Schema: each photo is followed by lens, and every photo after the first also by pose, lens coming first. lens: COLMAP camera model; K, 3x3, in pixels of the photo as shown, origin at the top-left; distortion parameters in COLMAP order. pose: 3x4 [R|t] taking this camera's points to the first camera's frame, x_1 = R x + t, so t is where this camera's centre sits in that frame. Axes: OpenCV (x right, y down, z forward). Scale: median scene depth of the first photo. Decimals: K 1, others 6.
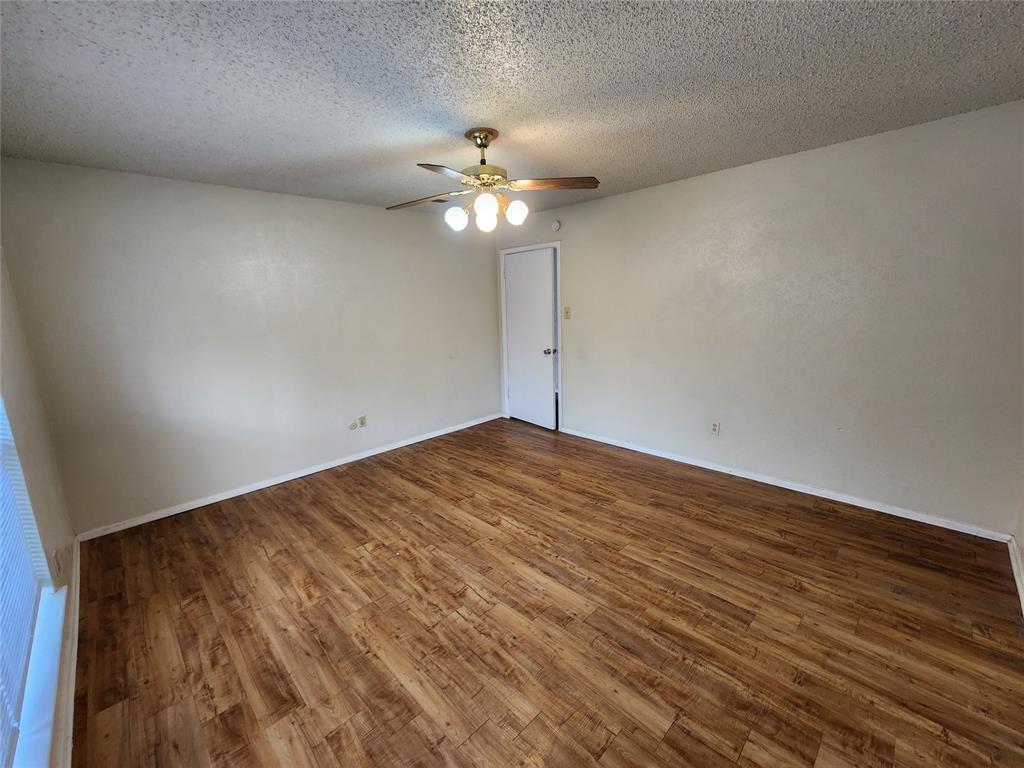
lens RADIAL K [[420.0, 0, 514.6], [0, 420.0, 379.1], [0, 0, 1]] dist [0.001305, 0.000248]
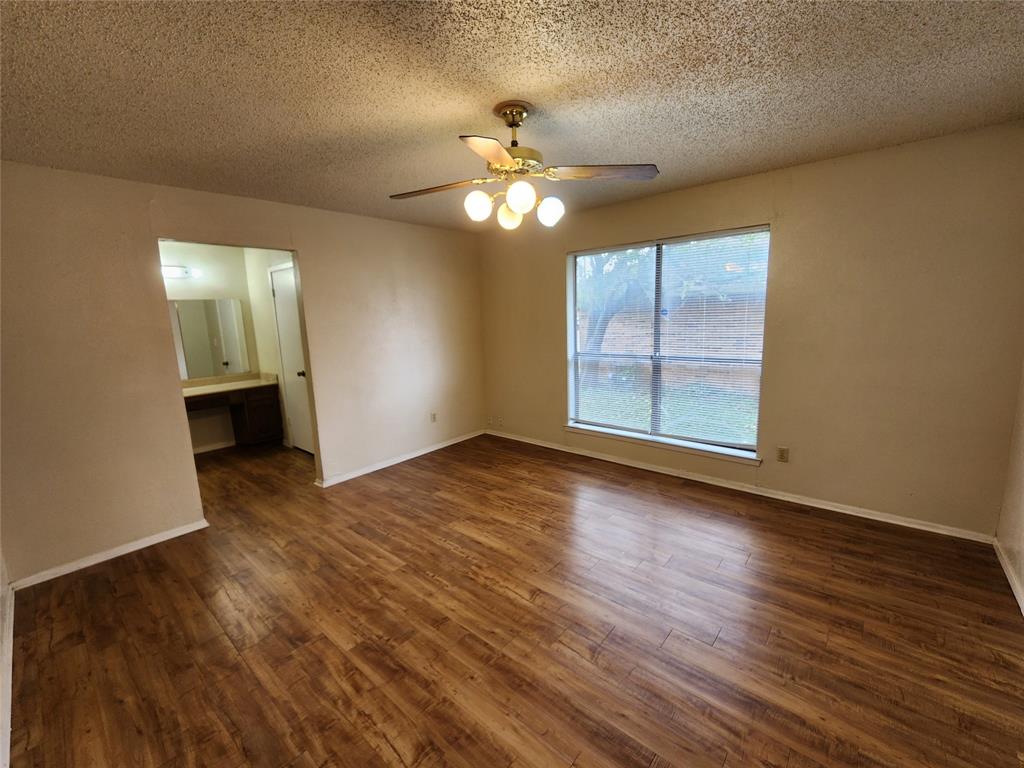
lens RADIAL K [[420.0, 0, 509.5], [0, 420.0, 386.1], [0, 0, 1]] dist [0.001305, 0.000248]
pose [[-0.994881, 0.083629, -0.056730, 0.019049], [0.058249, 0.933307, 0.354323, -0.341804], [0.082578, 0.349205, -0.933401, 1.812461]]
